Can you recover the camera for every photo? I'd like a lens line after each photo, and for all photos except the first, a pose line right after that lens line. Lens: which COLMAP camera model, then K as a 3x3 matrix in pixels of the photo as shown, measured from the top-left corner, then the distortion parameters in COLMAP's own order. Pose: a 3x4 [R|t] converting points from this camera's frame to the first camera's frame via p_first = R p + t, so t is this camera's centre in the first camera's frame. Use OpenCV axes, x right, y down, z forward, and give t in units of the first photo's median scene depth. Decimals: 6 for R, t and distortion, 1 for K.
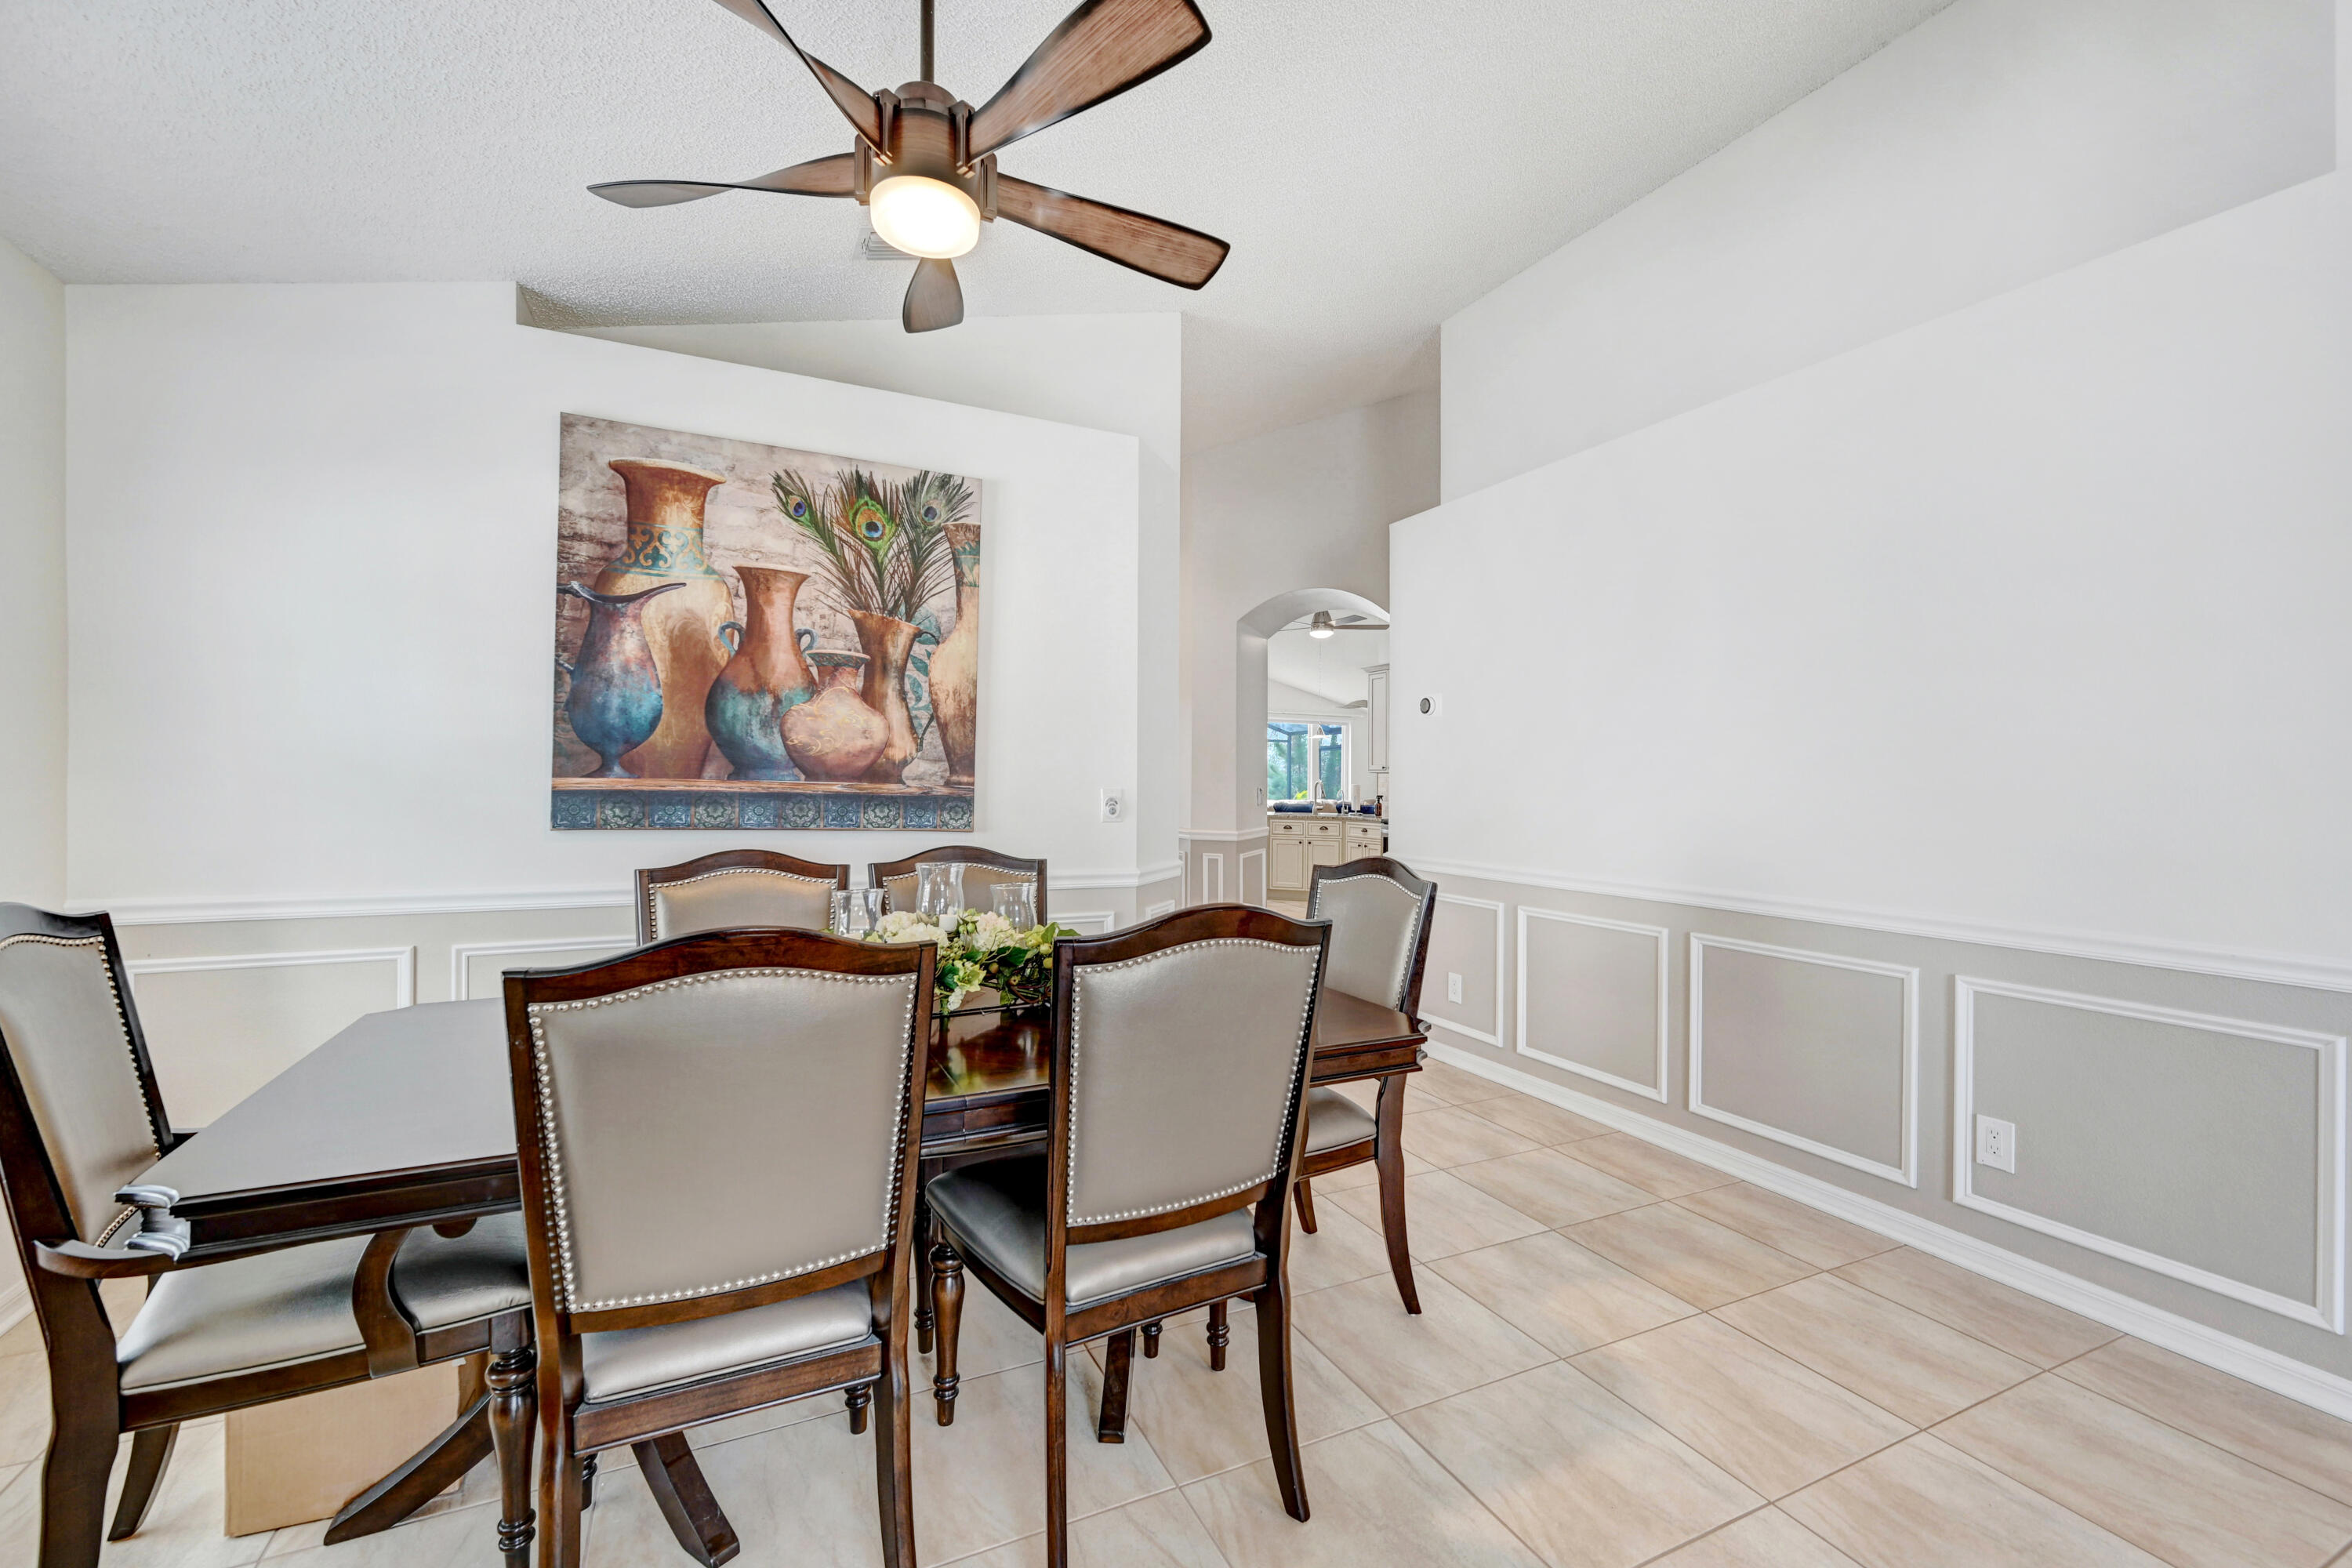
lens RADIAL K [[951.4, 0, 1130.0], [0, 951.4, 784.3], [0, 0, 1]] dist [-0.001212, -0.000353]
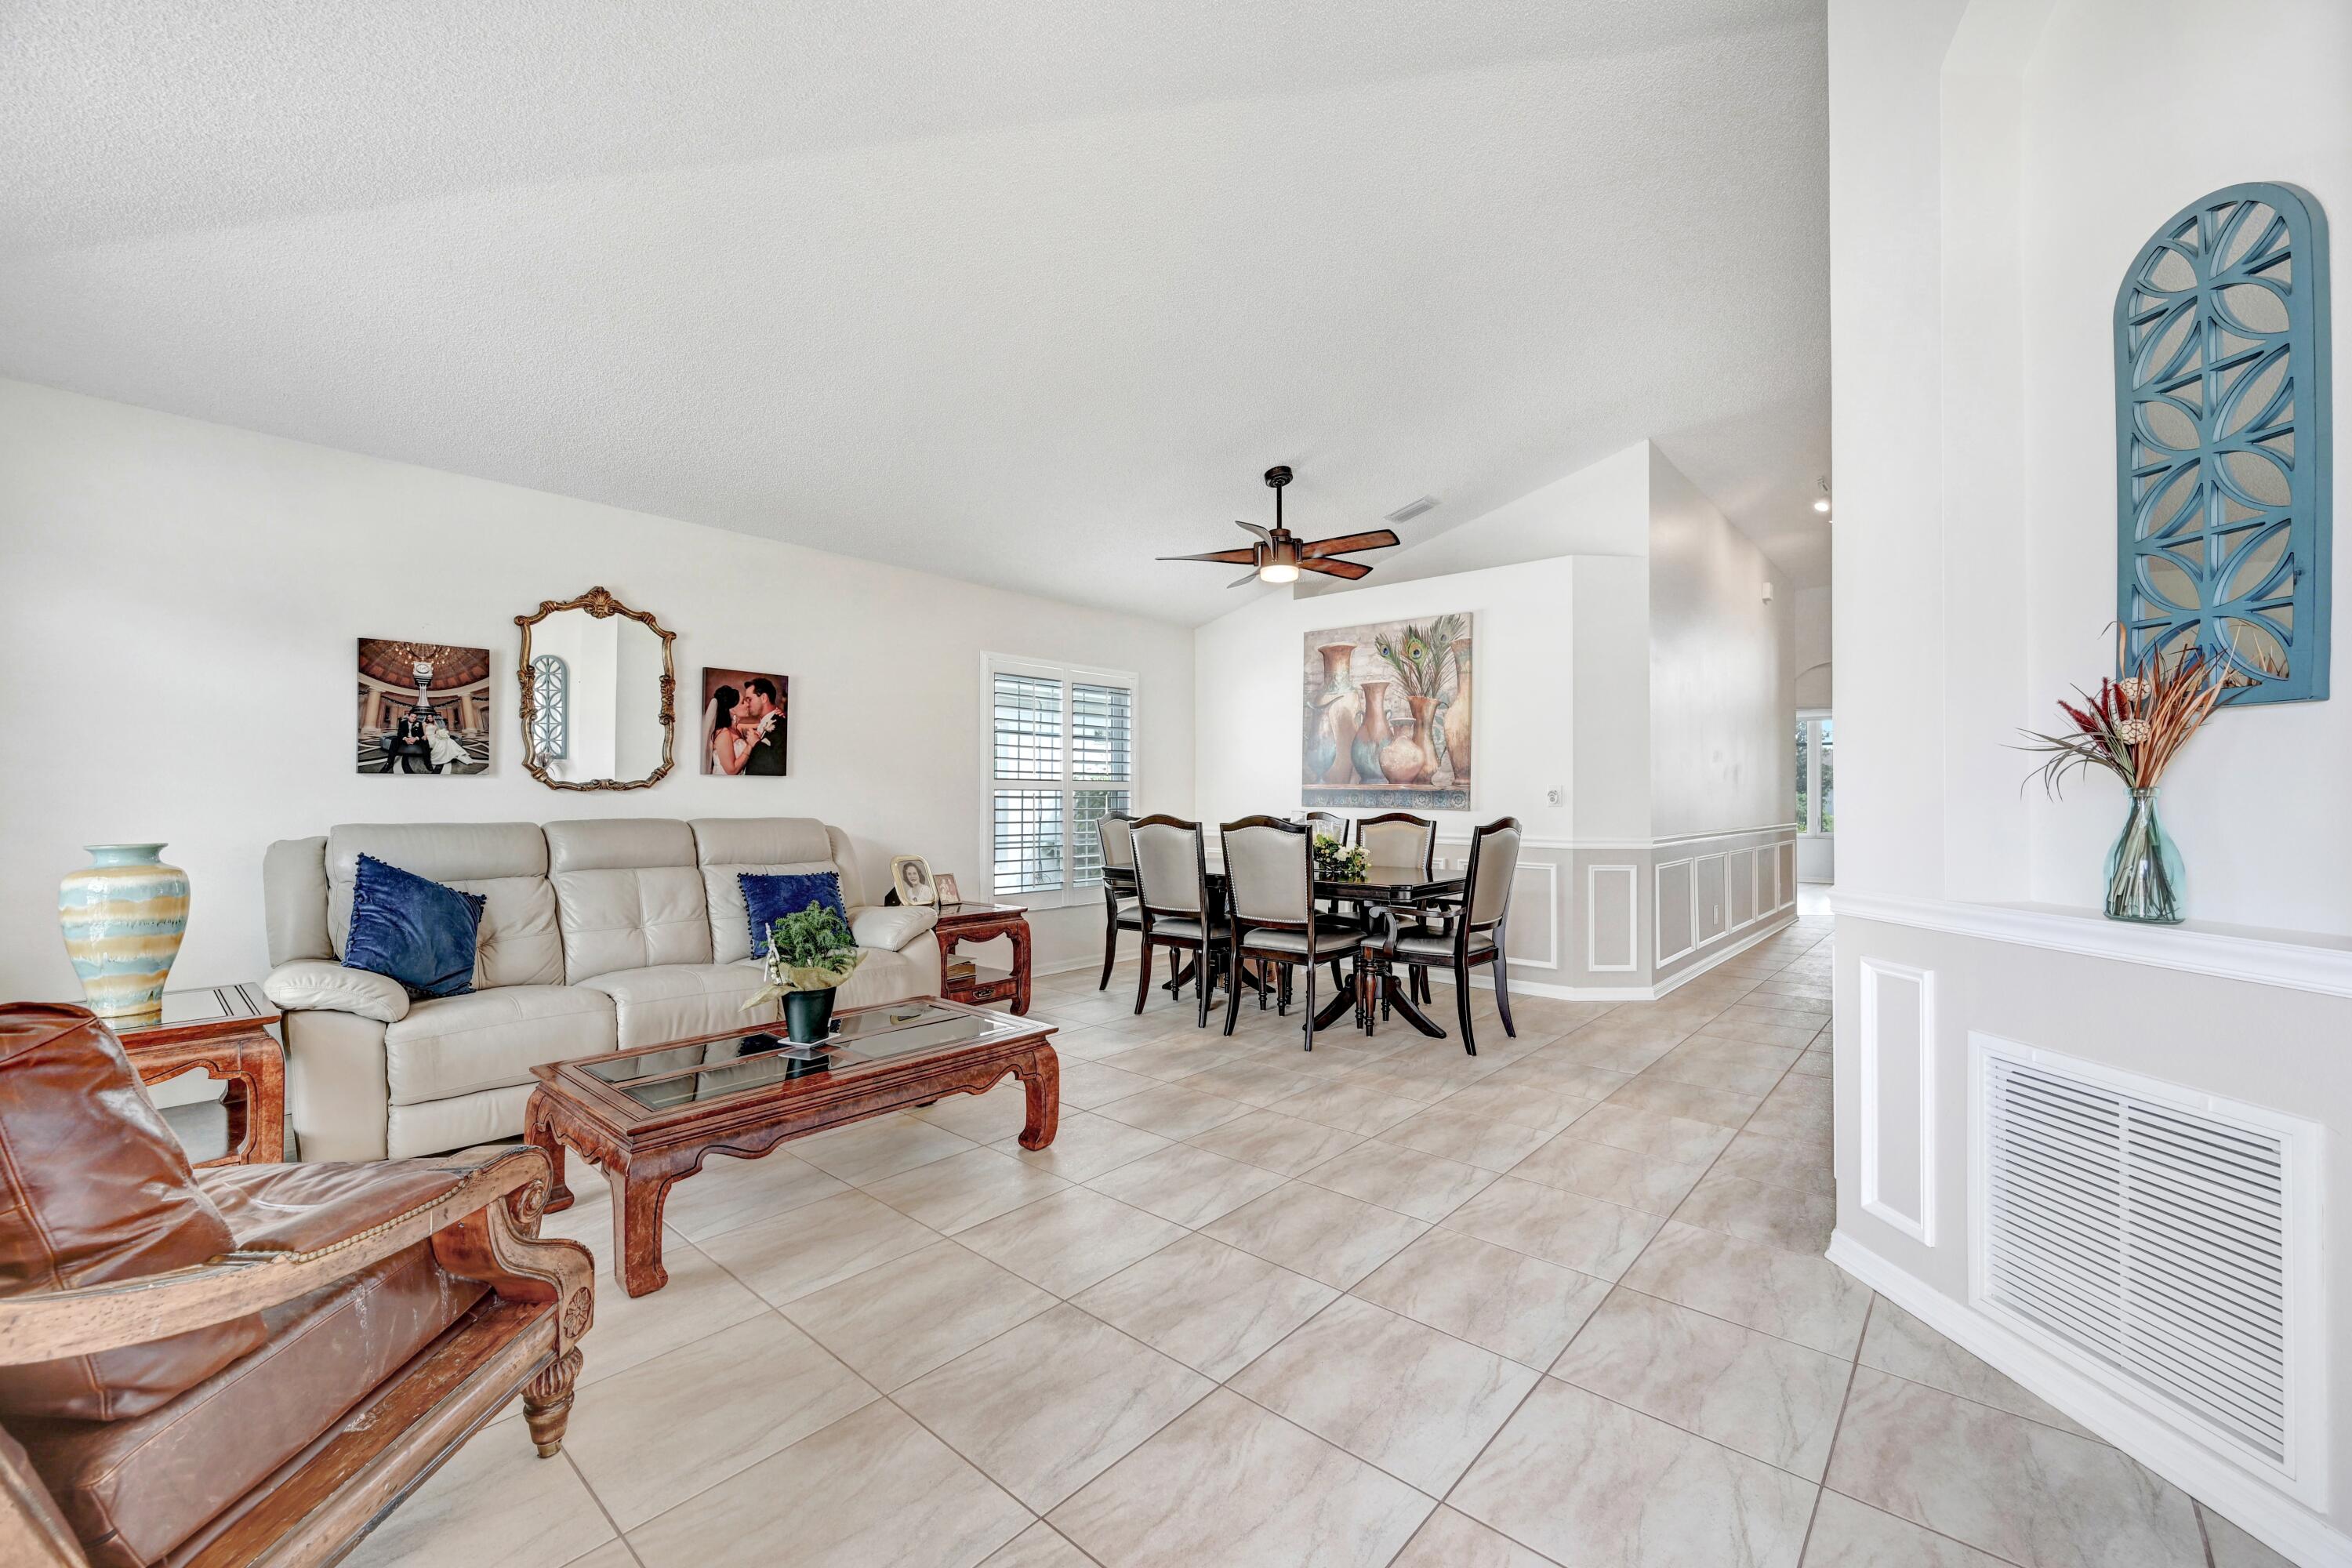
lens RADIAL K [[917.3, 0, 1143.4], [0, 917.3, 782.3], [0, 0, 1]] dist [-0.000210, -0.000070]
pose [[0.363096, -0.027406, -0.931349, 1.284468], [-0.004540, 0.999503, -0.031181, 0.056106], [0.931741, 0.015550, 0.362791, -0.195387]]
